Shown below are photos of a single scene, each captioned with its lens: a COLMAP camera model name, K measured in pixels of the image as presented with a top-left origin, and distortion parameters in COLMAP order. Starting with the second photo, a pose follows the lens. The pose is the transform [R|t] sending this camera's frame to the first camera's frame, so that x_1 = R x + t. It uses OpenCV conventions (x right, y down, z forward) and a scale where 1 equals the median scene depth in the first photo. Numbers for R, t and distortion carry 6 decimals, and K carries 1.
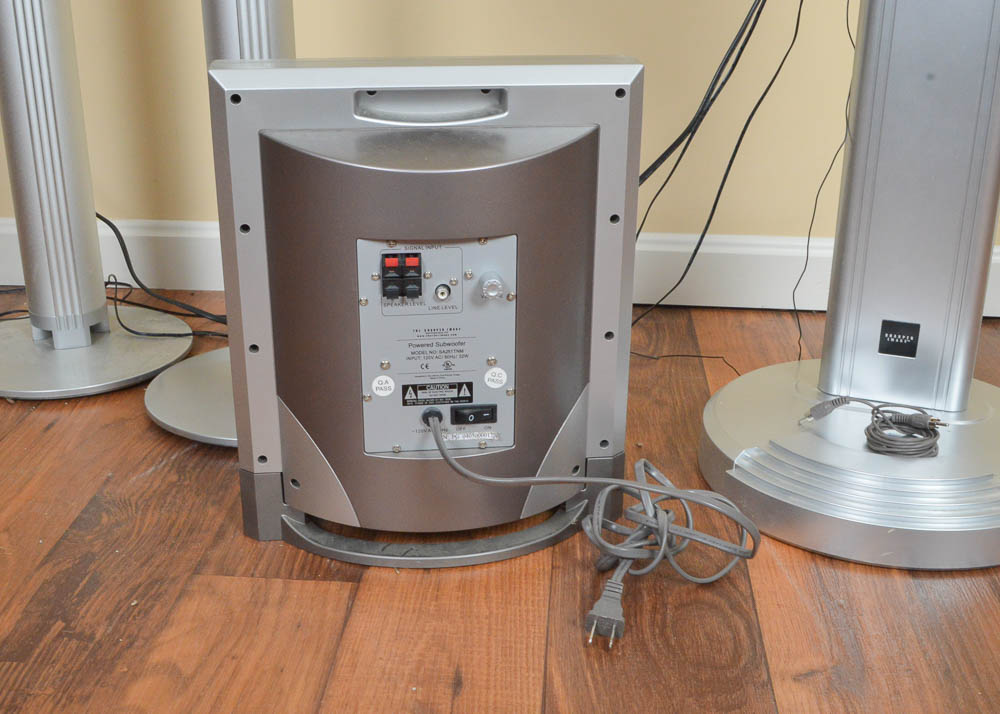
lens RADIAL K [[1165.0, 0, 500.6], [0, 1165.0, 377.0], [0, 0, 1]] dist [-0.065701, -0.006866]
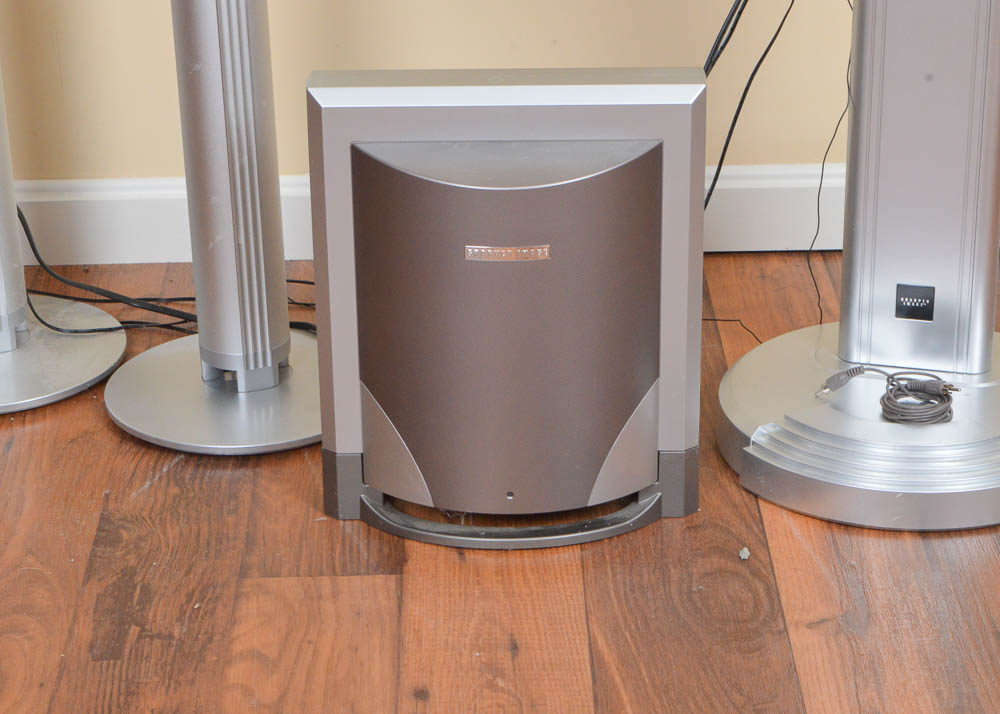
lens RADIAL K [[2466.9, 0, 500.0], [0, 2466.9, 357.0], [0, 0, 1]] dist [0.000908, 0.247475]
pose [[0.995642, -0.057773, 0.073208, -0.167208], [0.055412, 0.997889, 0.033874, -0.081792], [-0.075010, -0.029670, 0.996741, -1.110113]]
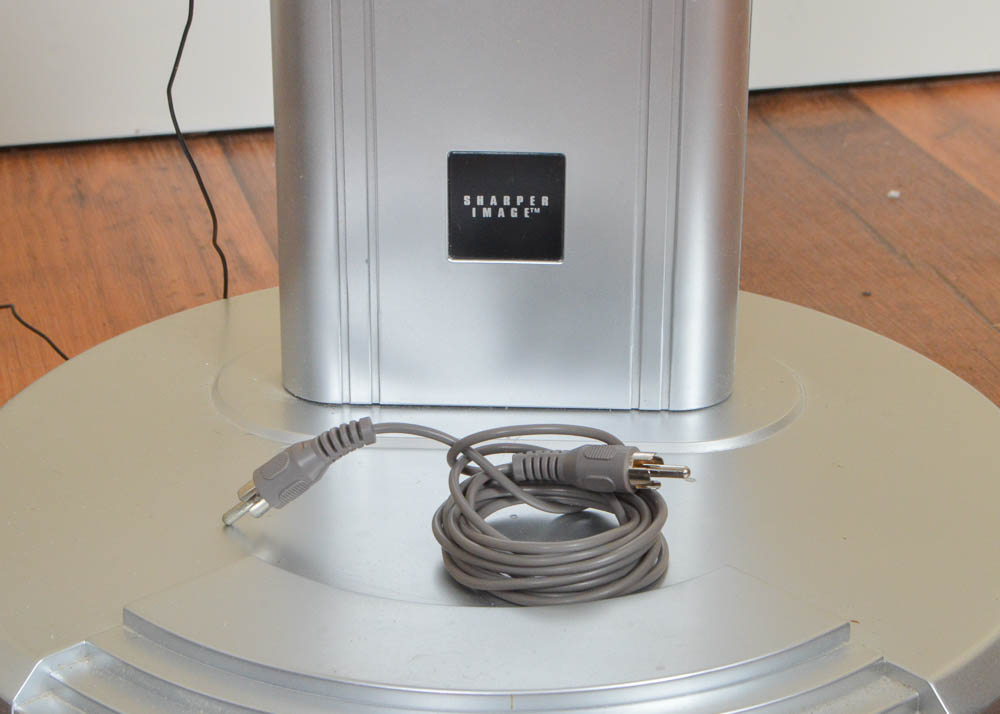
lens RADIAL K [[2466.9, 0, 500.0], [0, 2466.9, 357.0], [0, 0, 1]] dist [0.000908, 0.247475]
pose [[0.944417, -0.134220, 0.300102, 0.144013], [0.122816, 0.990812, 0.056637, -0.032826], [-0.304947, -0.016631, 0.952224, 0.380879]]
